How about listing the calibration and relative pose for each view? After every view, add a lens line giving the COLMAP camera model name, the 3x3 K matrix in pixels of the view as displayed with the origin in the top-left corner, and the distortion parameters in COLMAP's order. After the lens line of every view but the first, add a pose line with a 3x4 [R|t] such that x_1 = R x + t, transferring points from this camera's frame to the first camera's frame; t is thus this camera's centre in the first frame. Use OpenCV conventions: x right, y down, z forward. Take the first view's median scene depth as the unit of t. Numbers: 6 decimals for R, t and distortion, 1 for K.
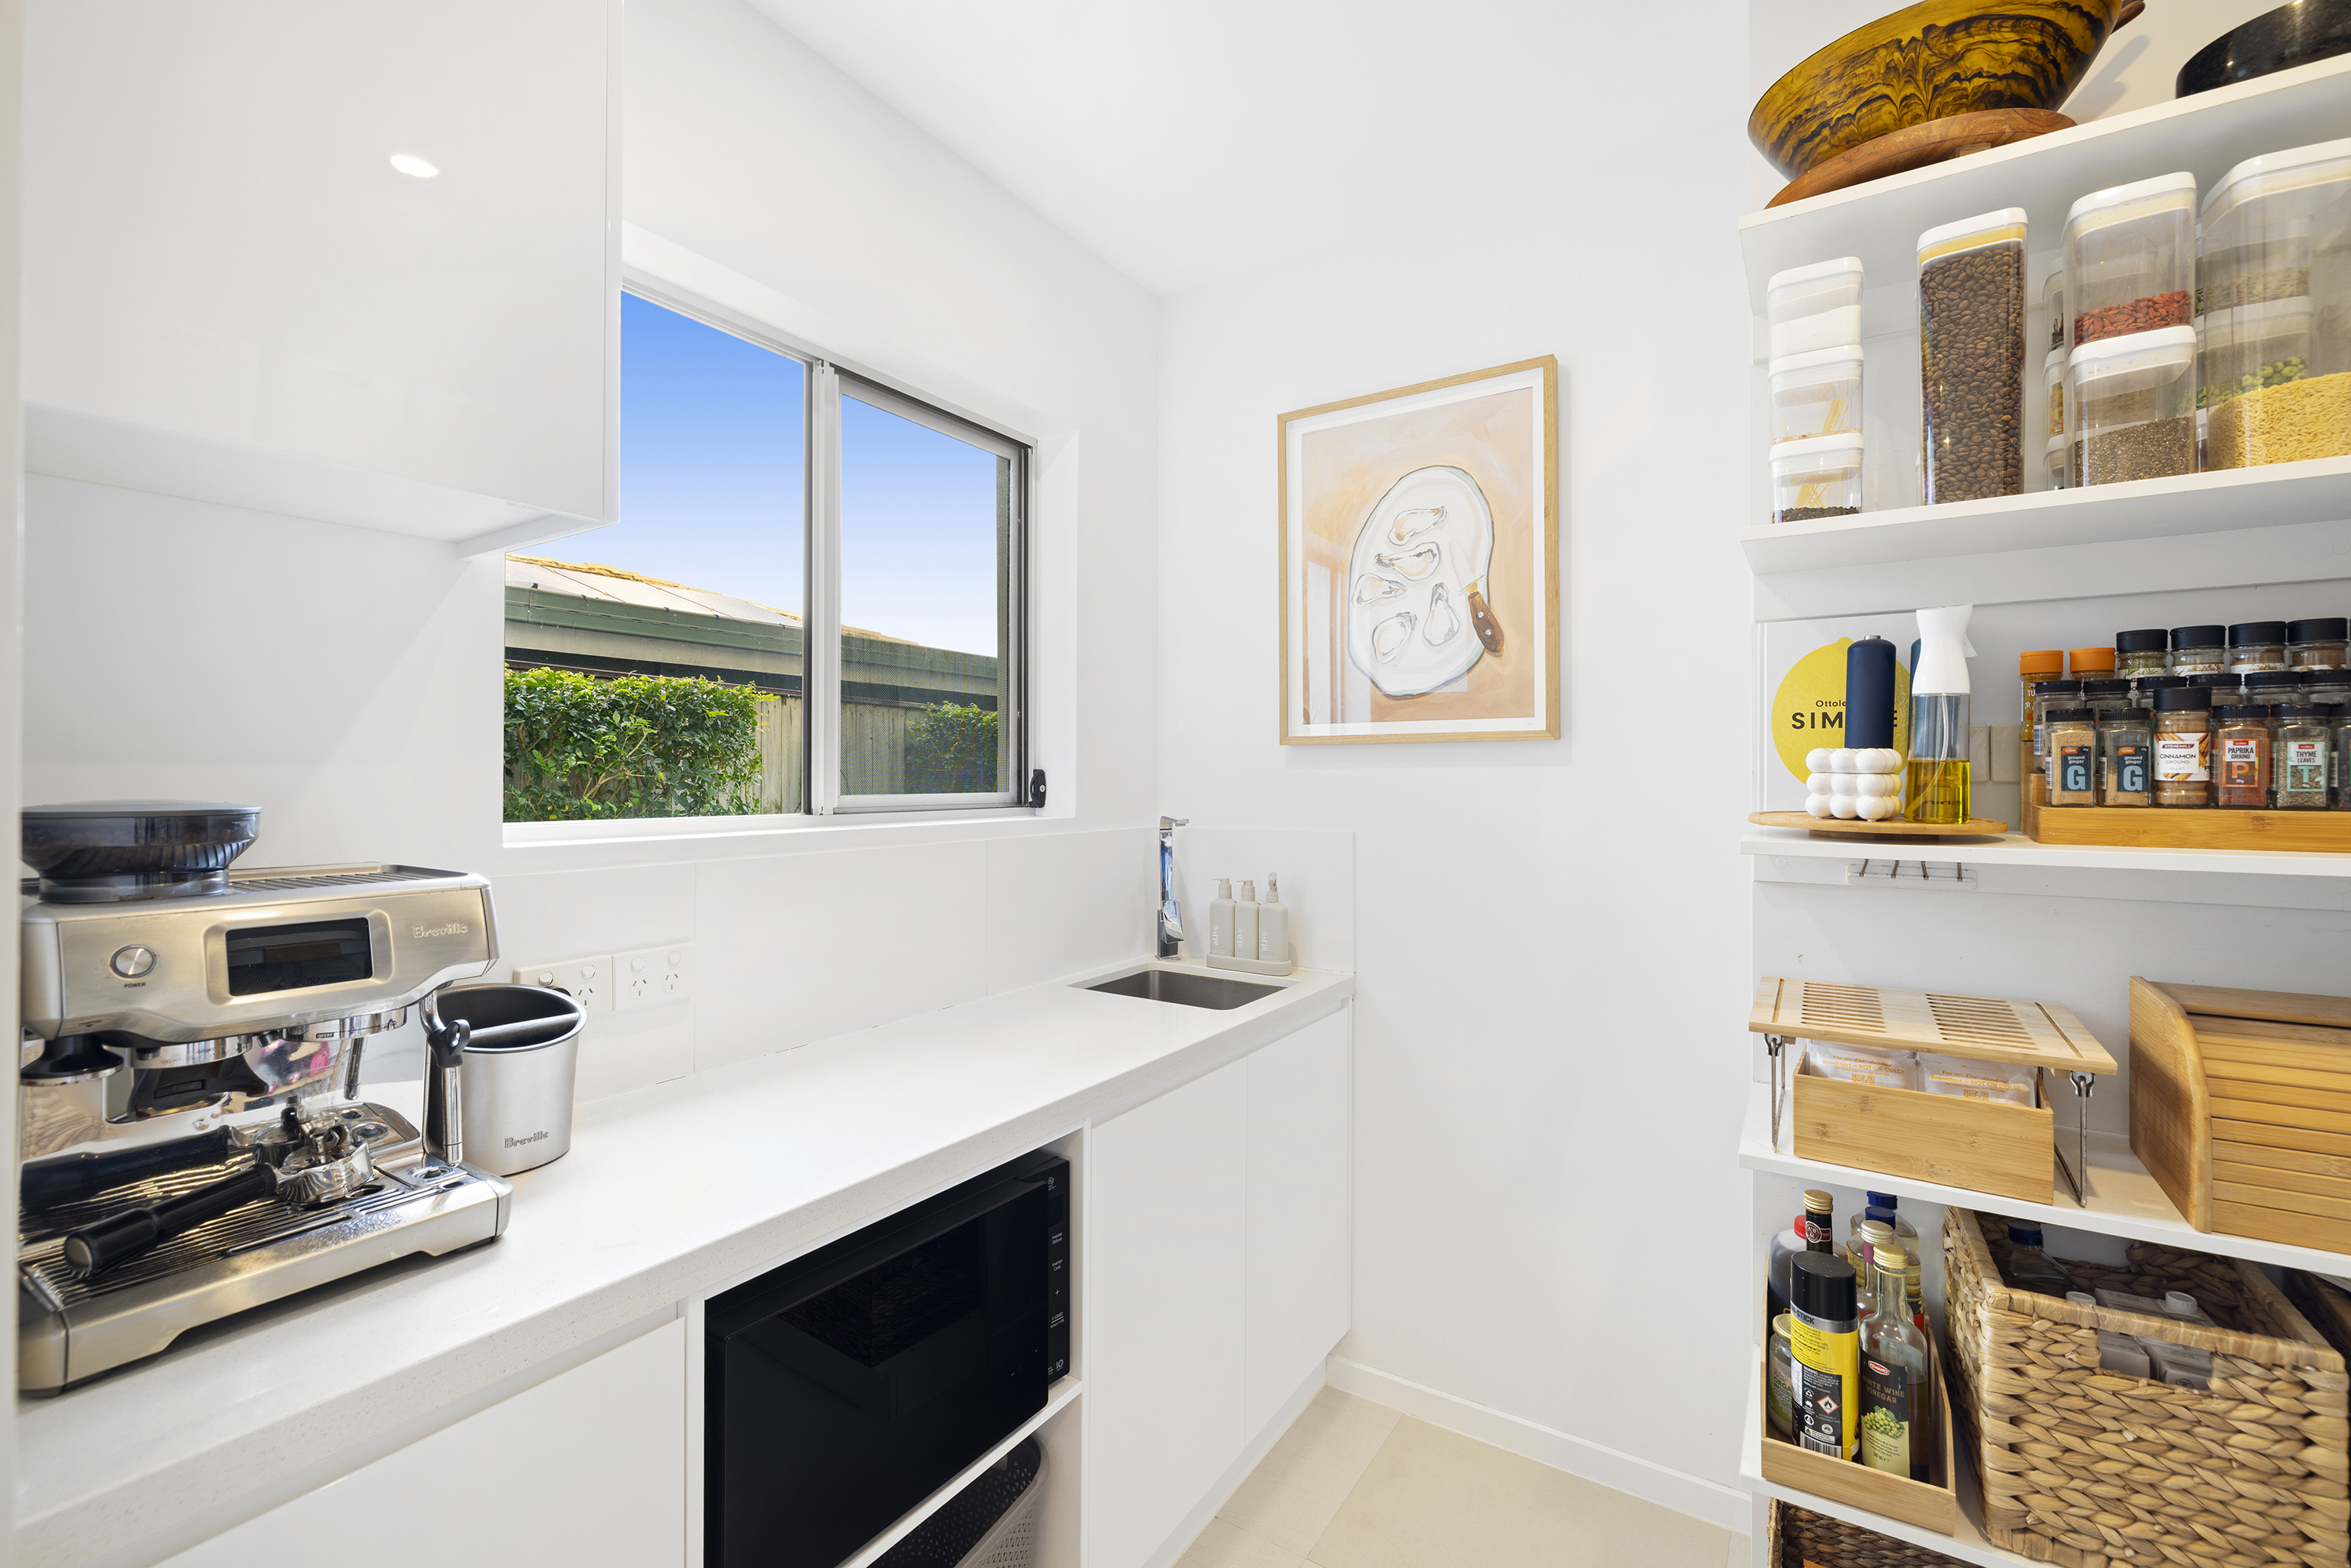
lens RADIAL K [[998.0, 0, 1175.3], [0, 998.0, 778.4], [0, 0, 1]] dist [0.000977, -0.000030]
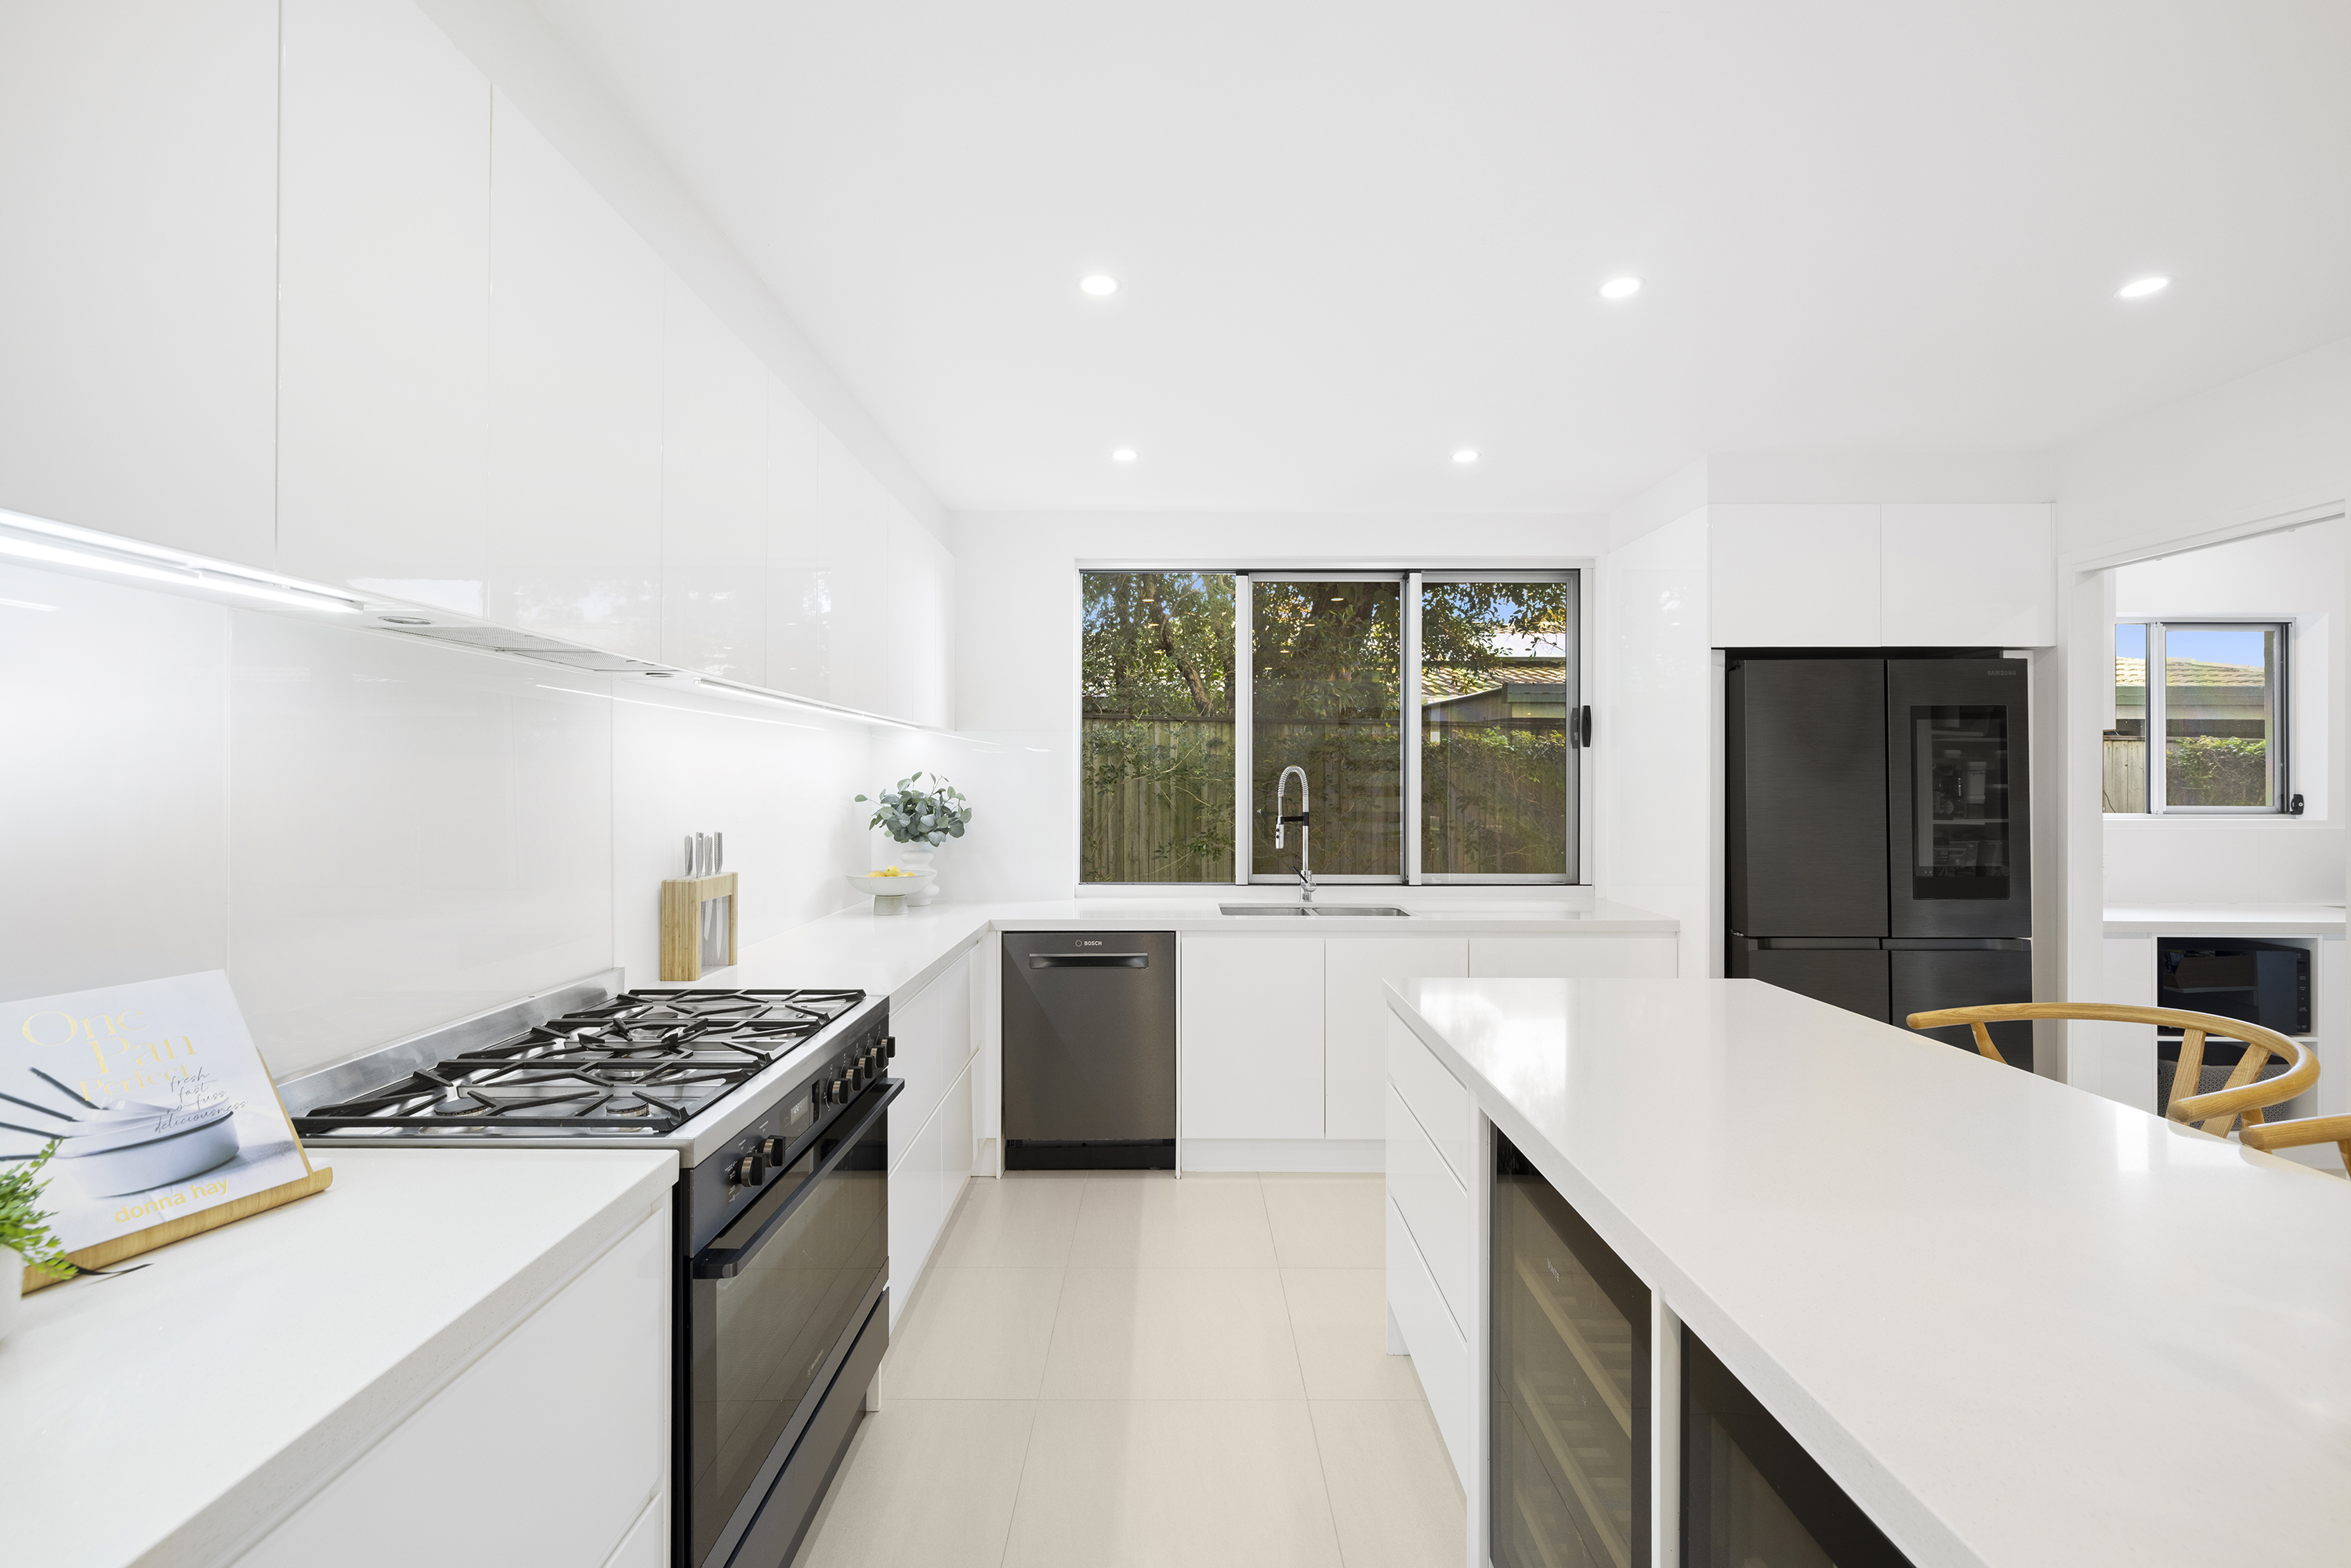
lens RADIAL K [[998.0, 0, 1164.9], [0, 998.0, 780.7], [0, 0, 1]] dist [0.000977, -0.000030]
pose [[0.536444, -0.004837, -0.843922, 0.304874], [0.001002, 0.999987, -0.005095, -0.027120], [0.843935, 0.001888, 0.536442, -1.798137]]
